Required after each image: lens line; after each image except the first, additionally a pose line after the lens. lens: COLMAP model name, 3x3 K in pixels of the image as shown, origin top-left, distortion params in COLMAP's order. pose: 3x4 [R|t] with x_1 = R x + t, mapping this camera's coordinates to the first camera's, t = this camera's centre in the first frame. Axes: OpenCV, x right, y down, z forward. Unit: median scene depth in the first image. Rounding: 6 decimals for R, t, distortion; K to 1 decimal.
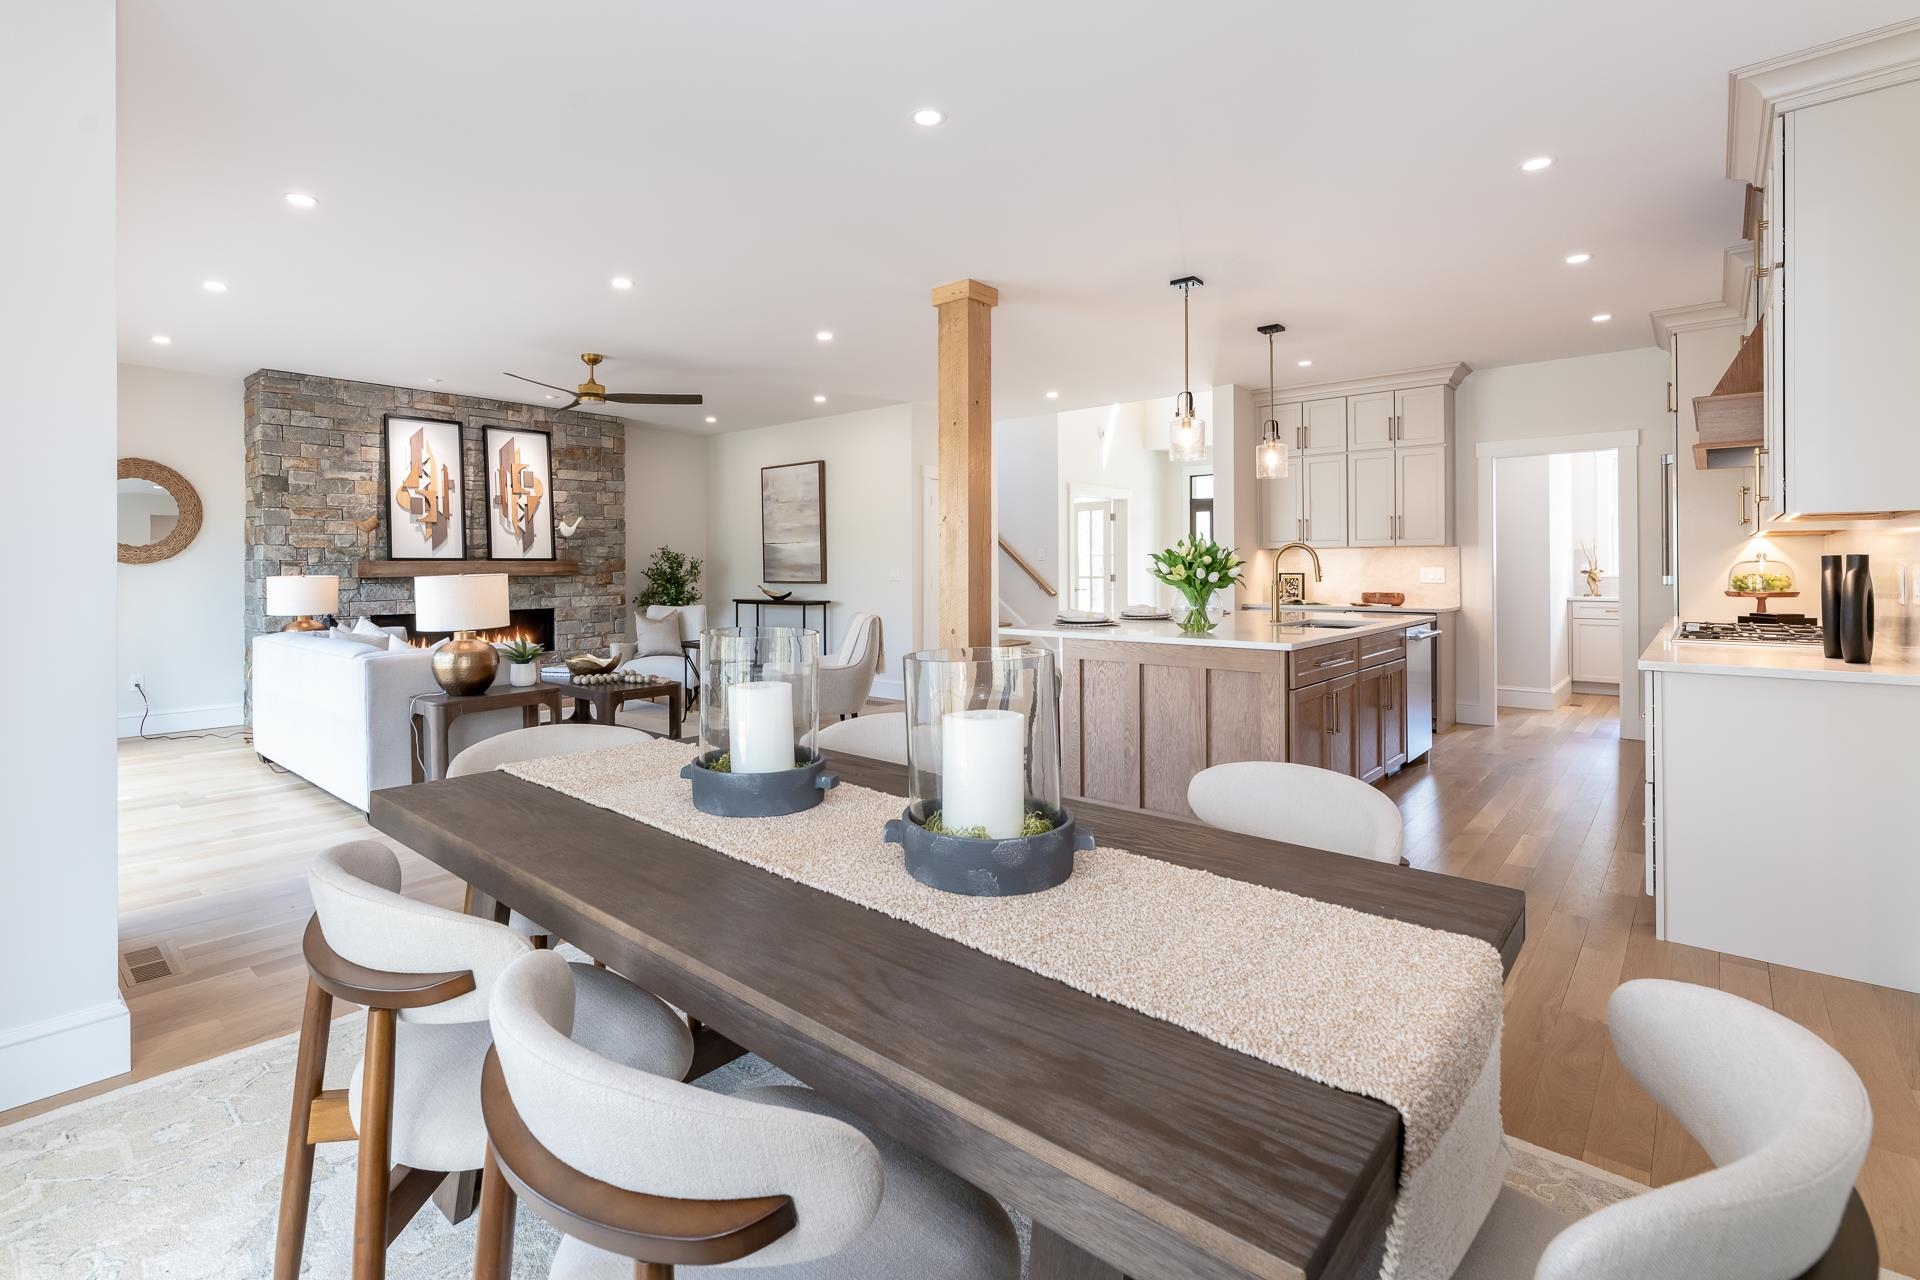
lens RADIAL K [[888.2, 0, 899.8], [0, 888.2, 565.4], [0, 0, 1]] dist [-0.001056, 0.000367]
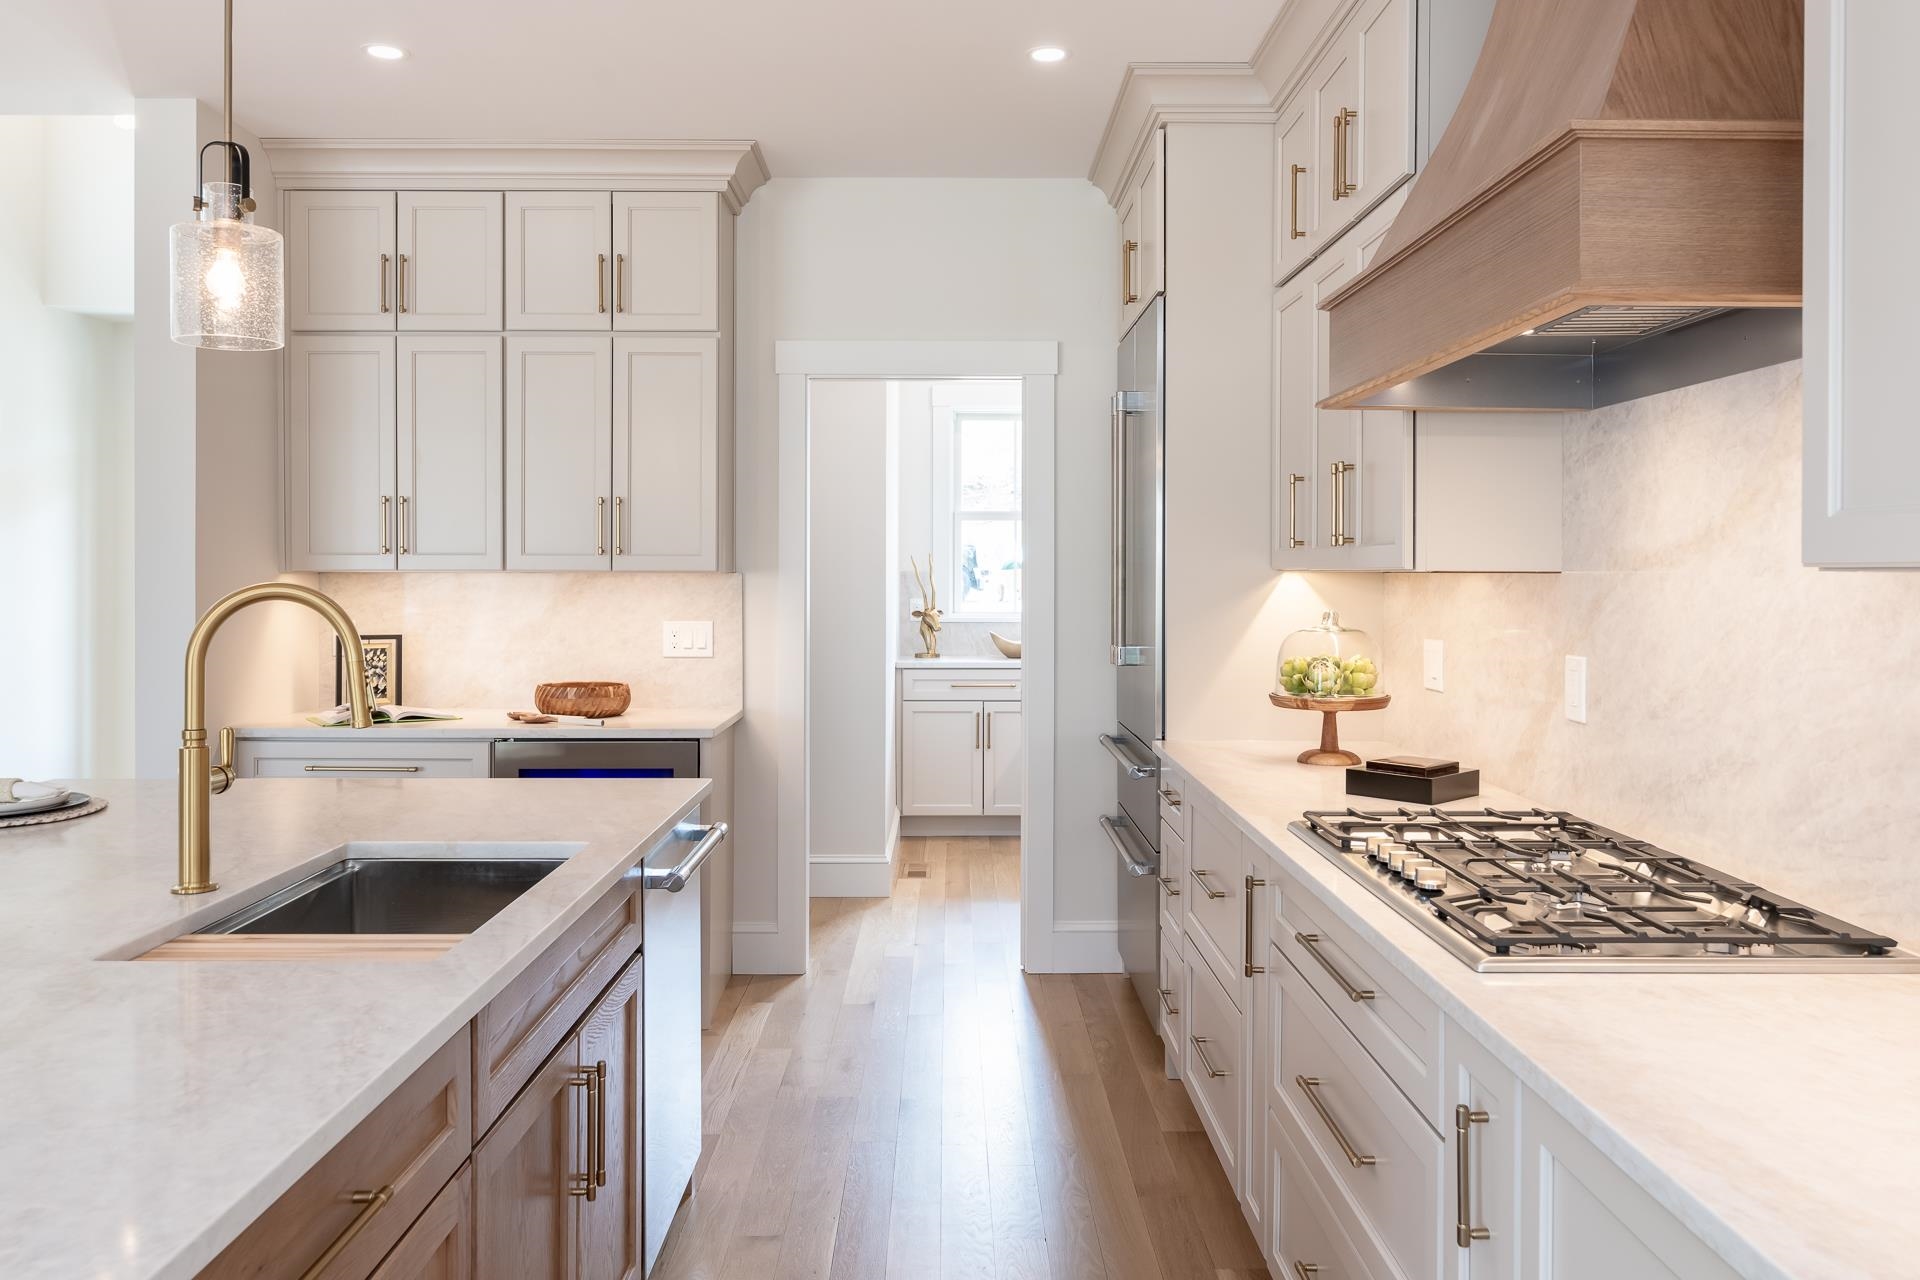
lens RADIAL K [[1455.0, 0, 958.0], [0, 1455.0, 572.8], [0, 0, 1]] dist [0.000472, 0.000168]
pose [[0.734371, 0.005717, 0.678724, 0.198171], [-0.007269, 0.999973, -0.000559, -0.019847], [-0.678709, -0.004523, 0.734393, 0.358898]]
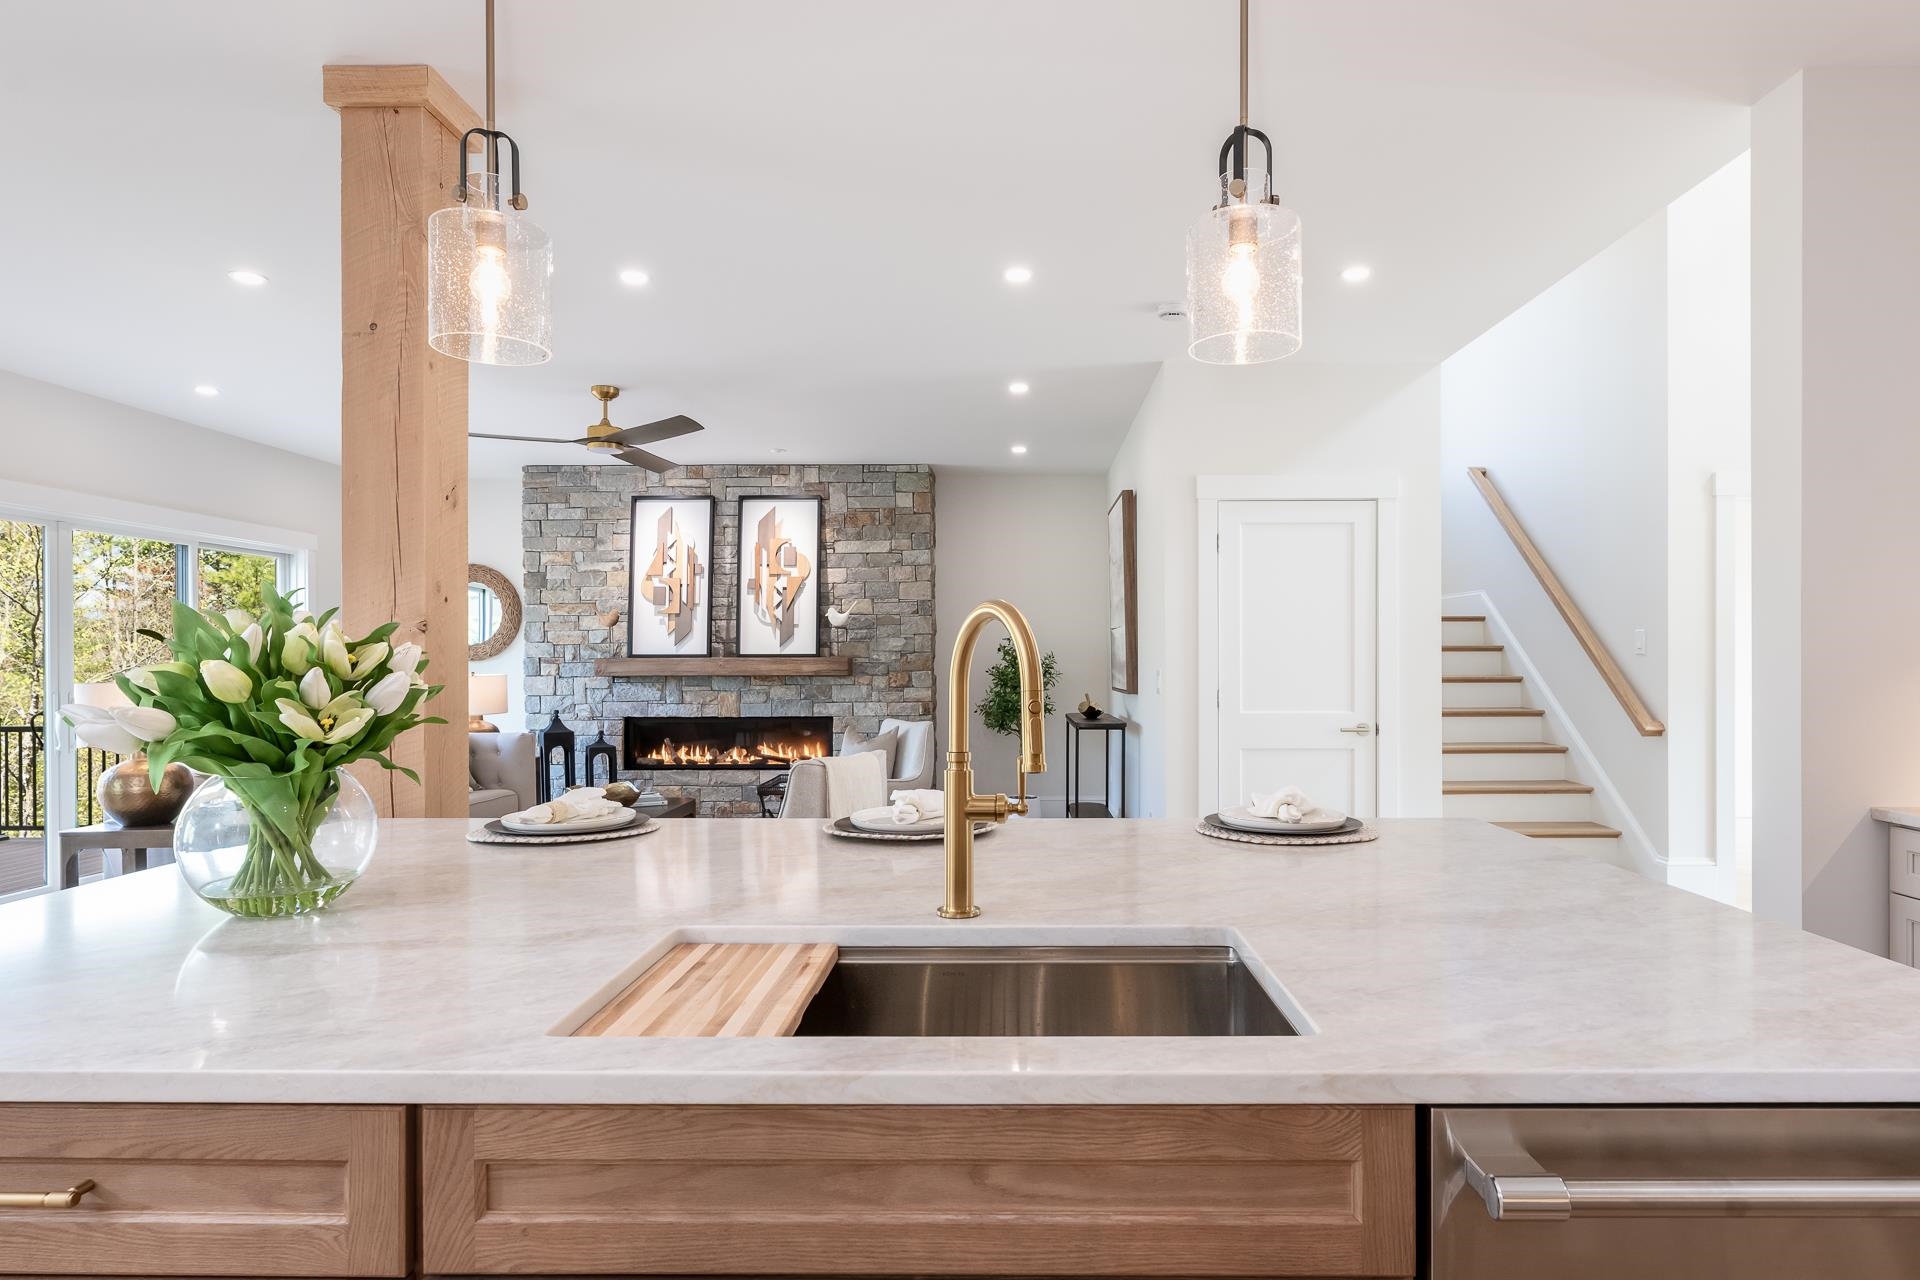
lens RADIAL K [[1029.7, 0, 999.4], [0, 1029.7, 674.0], [0, 0, 1]] dist [0.003790, -0.000043]
pose [[0.670909, 0.013039, -0.741425, 0.431116], [0.001052, 0.999828, 0.018535, -0.007324], [0.741539, -0.013215, 0.670780, 0.534277]]
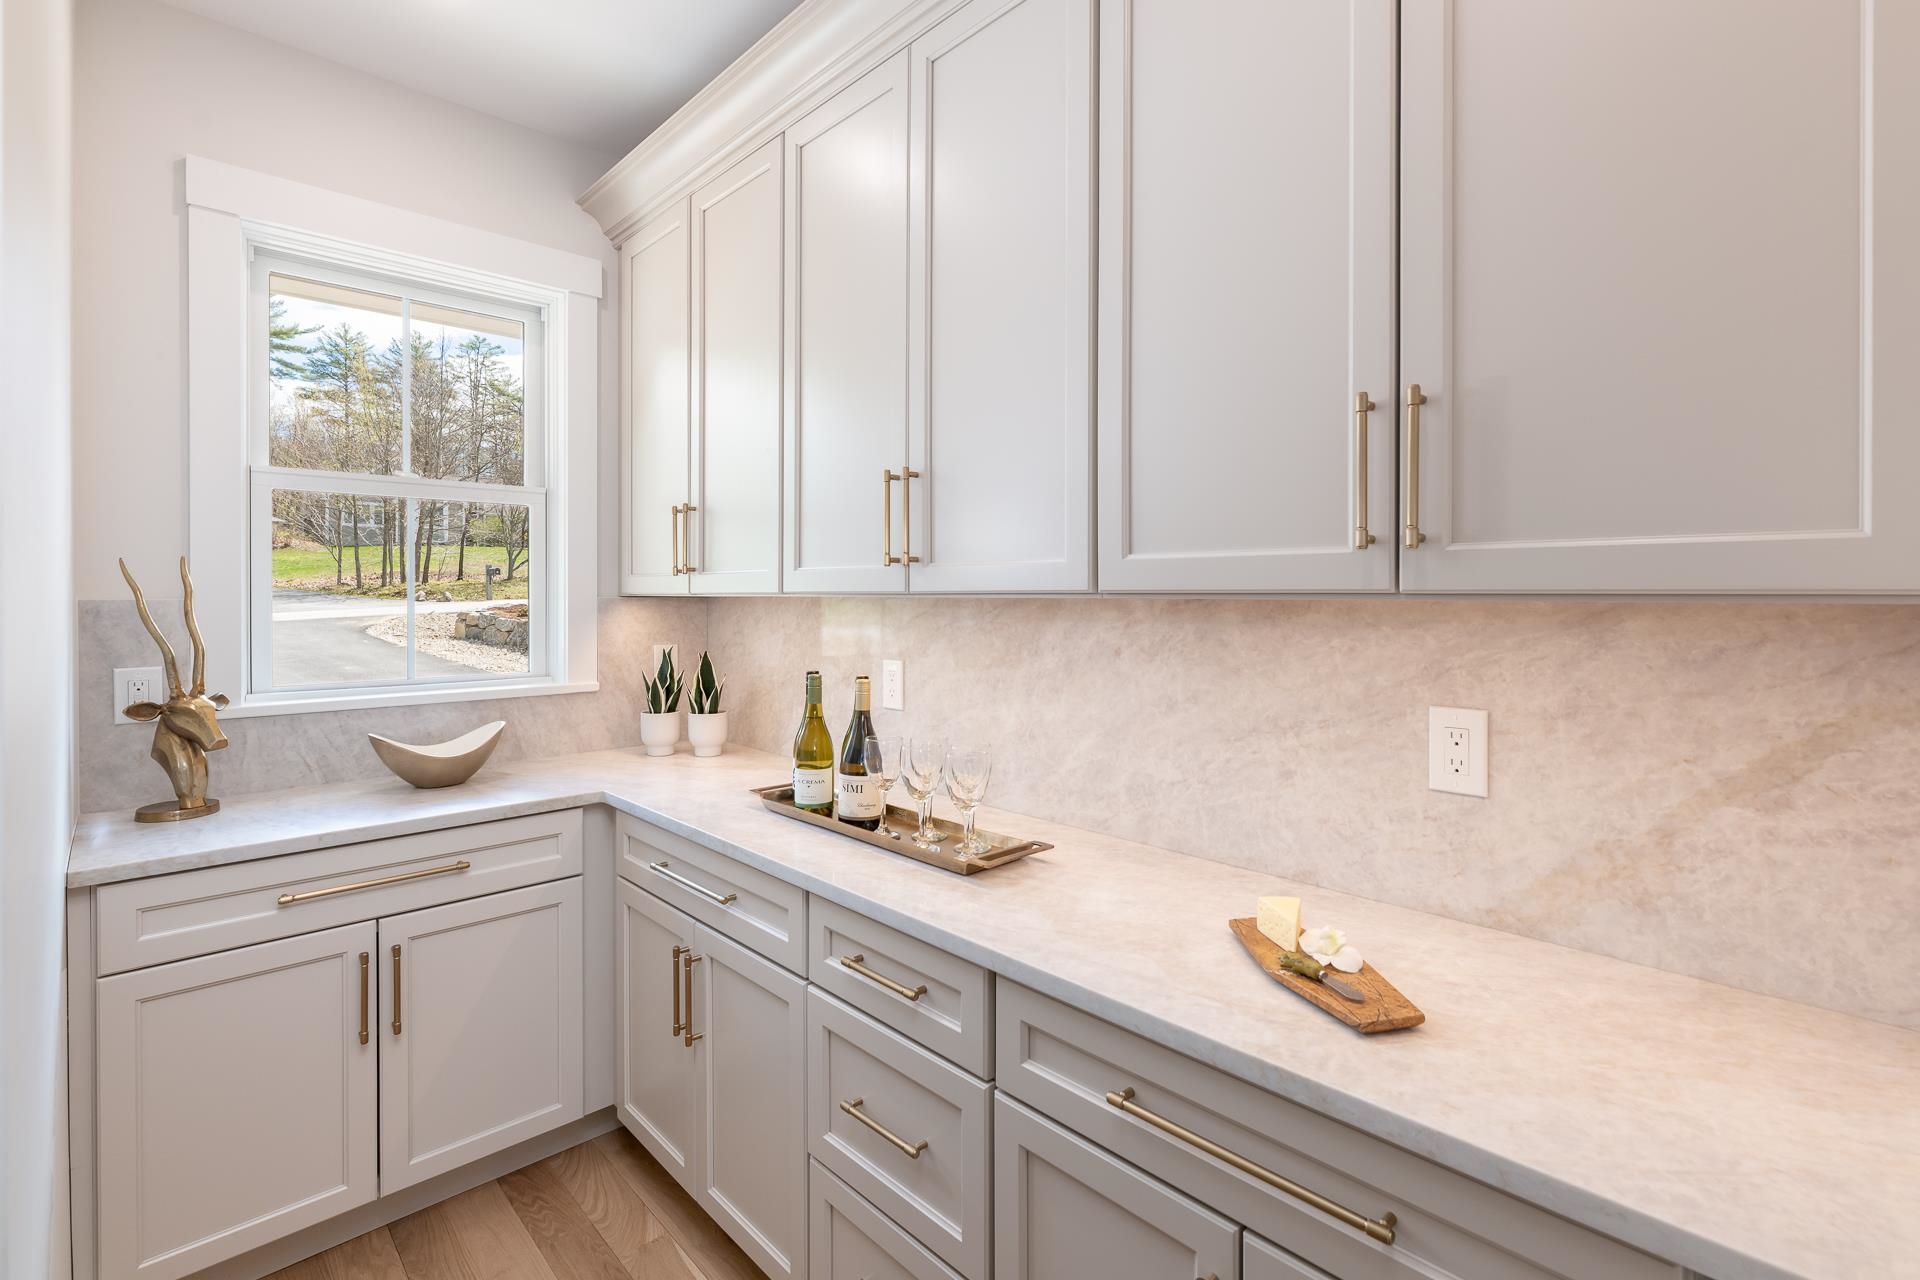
lens RADIAL K [[888.2, 0, 997.0], [0, 888.2, 596.7], [0, 0, 1]] dist [-0.001056, 0.000367]
pose [[0.050450, 0.002394, 0.998724, 0.641629], [-0.001740, 0.999996, -0.002309, -0.022053], [-0.998725, -0.001621, 0.050454, 0.884803]]
